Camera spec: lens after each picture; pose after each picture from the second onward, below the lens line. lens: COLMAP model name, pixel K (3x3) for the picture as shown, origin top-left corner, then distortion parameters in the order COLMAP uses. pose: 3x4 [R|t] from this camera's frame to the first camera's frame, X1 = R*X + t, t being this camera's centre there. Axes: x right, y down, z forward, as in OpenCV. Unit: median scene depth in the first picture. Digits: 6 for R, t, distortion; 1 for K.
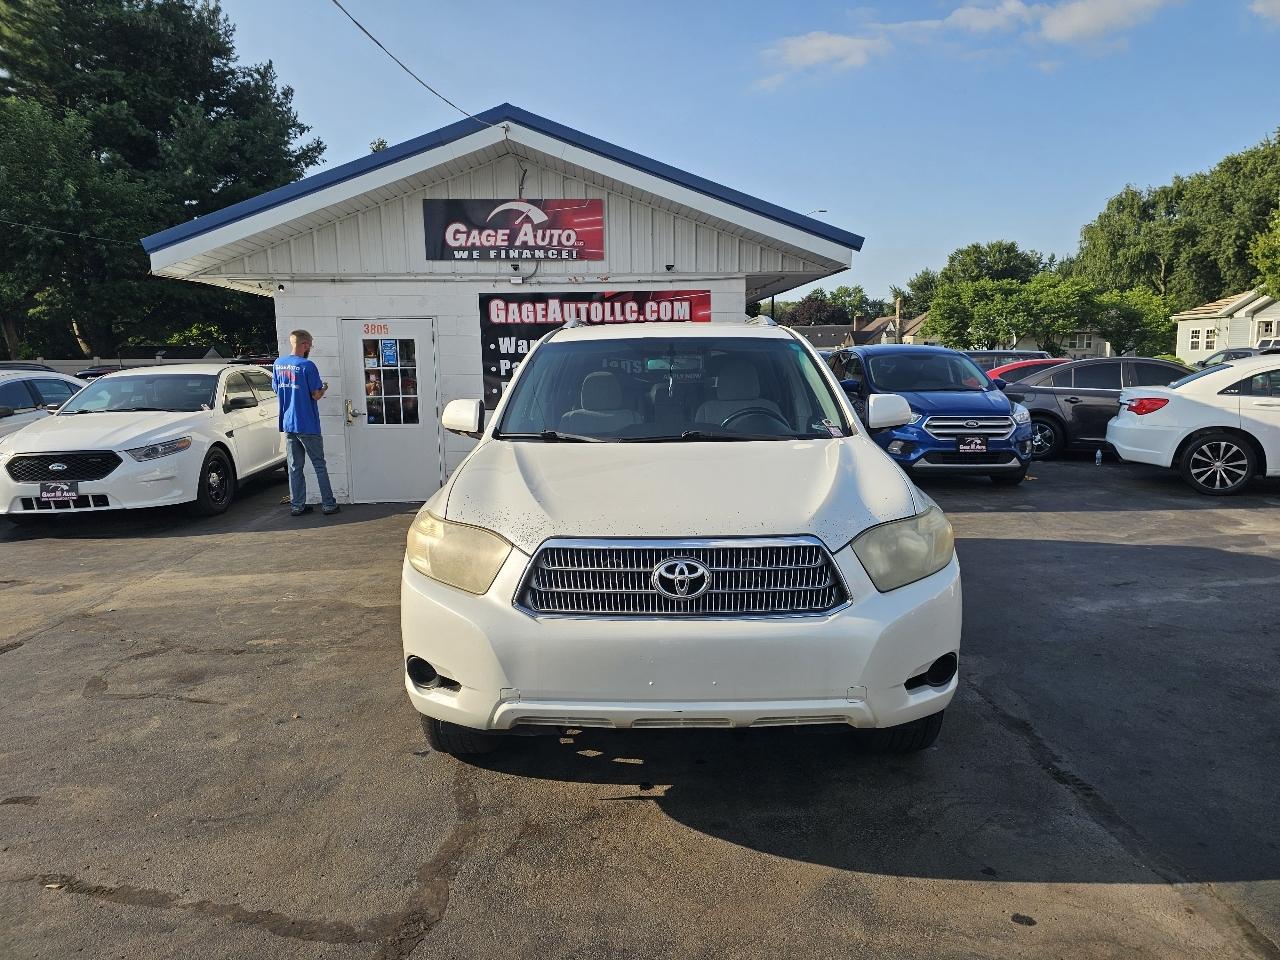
lens RADIAL K [[852.2, 0, 655.3], [0, 852.2, 493.8], [0, 0, 1]] dist [0.053673, -0.046206]
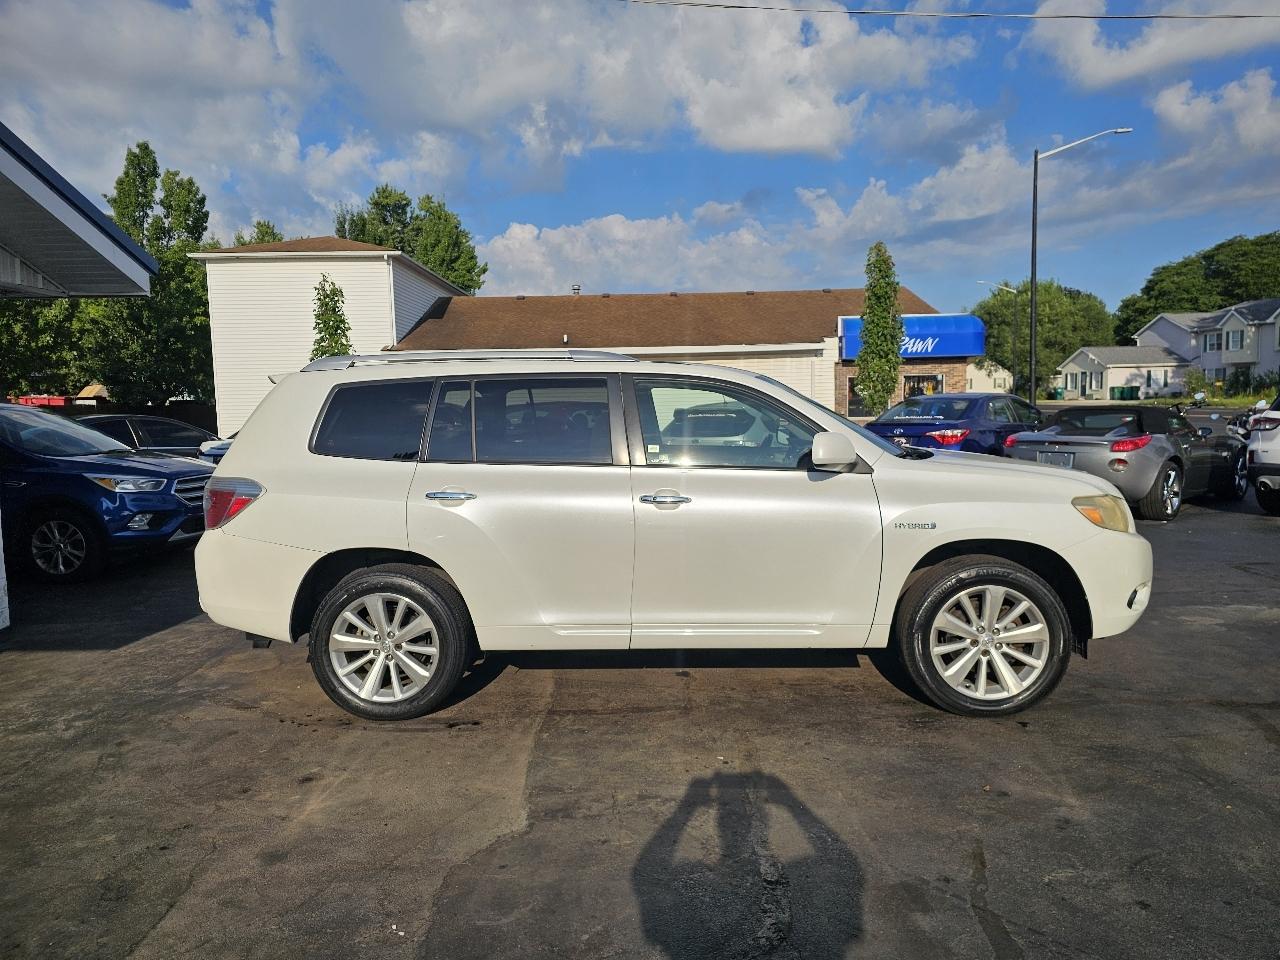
lens RADIAL K [[852.2, 0, 648.8], [0, 852.2, 488.5], [0, 0, 1]] dist [0.053673, -0.046206]
pose [[0.047945, -0.094827, 0.994339, -0.536602], [0.176226, 0.980671, 0.085026, -0.074820], [-0.983181, 0.171152, 0.063729, 0.514036]]
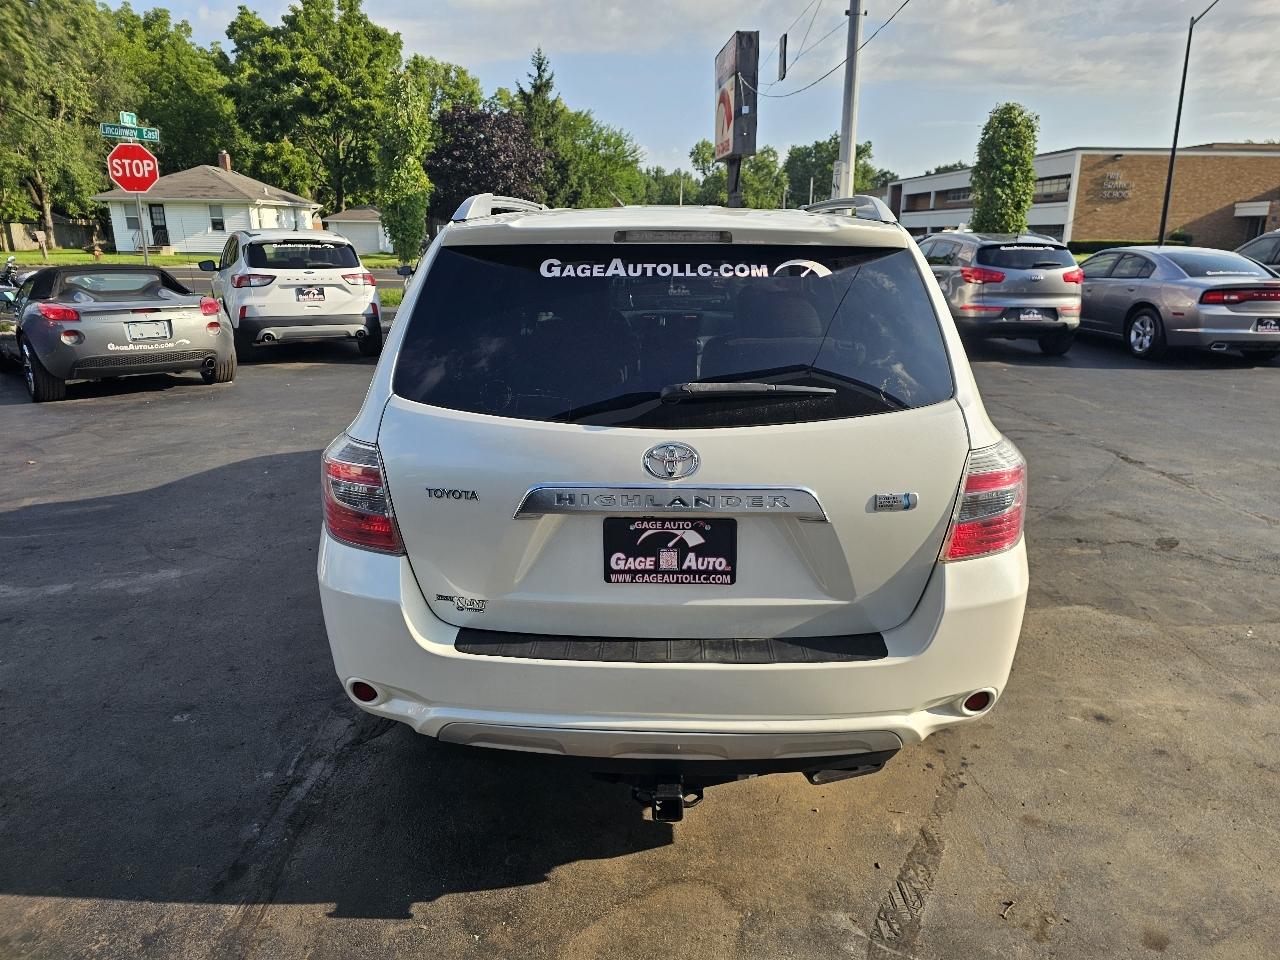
lens RADIAL K [[852.2, 0, 651.1], [0, 852.2, 482.9], [0, 0, 1]] dist [0.053673, -0.046206]
pose [[-0.999873, 0.003734, 0.015512, 0.013773], [0.009975, 0.905079, 0.425127, -0.172398], [-0.012452, 0.425228, -0.905001, 0.993683]]
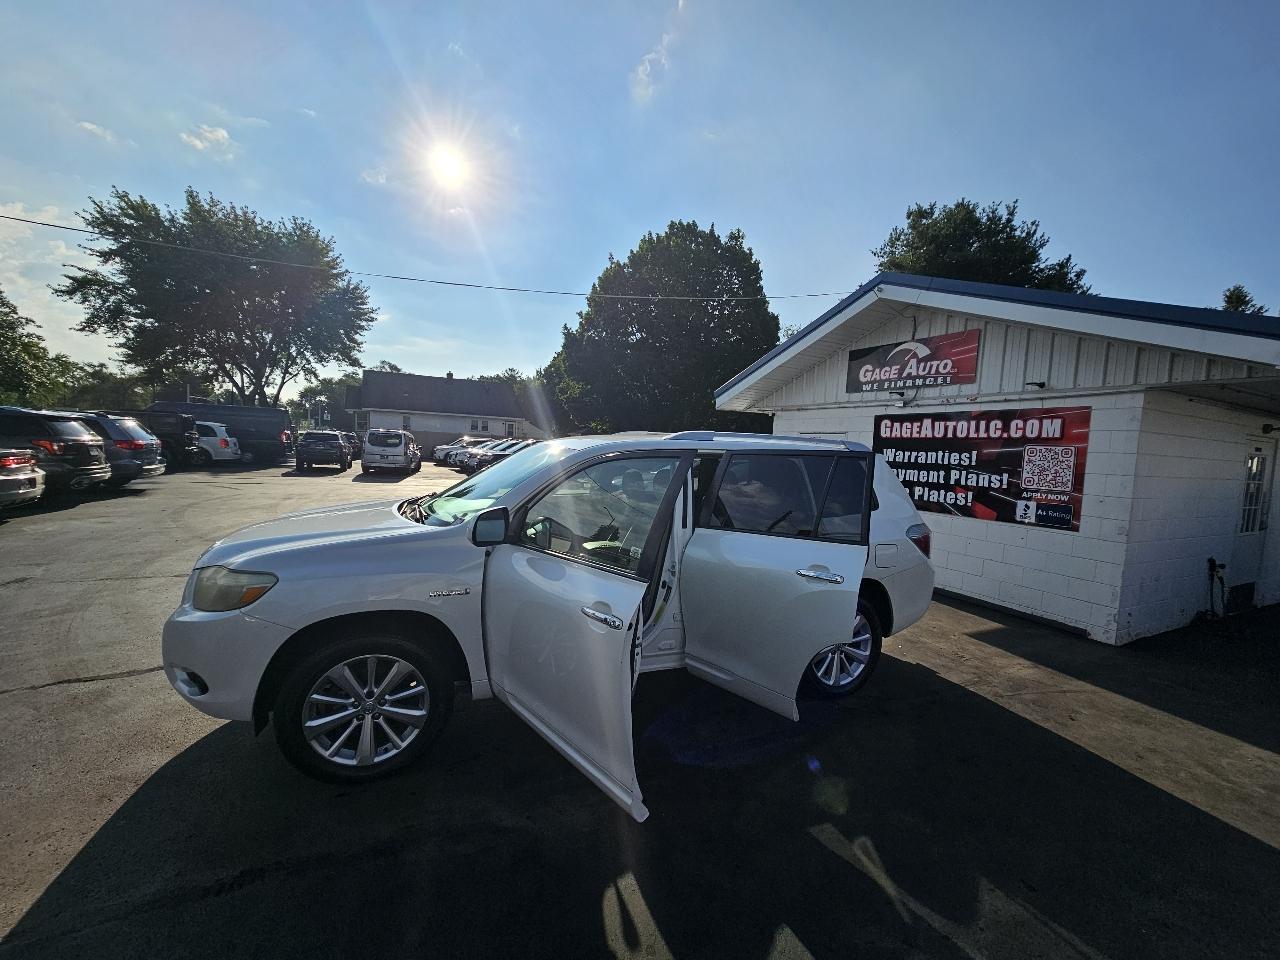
lens RADIAL K [[519.2, 0, 642.4], [0, 519.2, 491.9], [0, 0, 1]] dist [-0.001174, -0.000039]
pose [[0.383841, 0.116848, -0.915976, 0.406060], [-0.197514, 0.979393, 0.042169, -0.082374], [0.902028, 0.164732, 0.399010, 0.382633]]
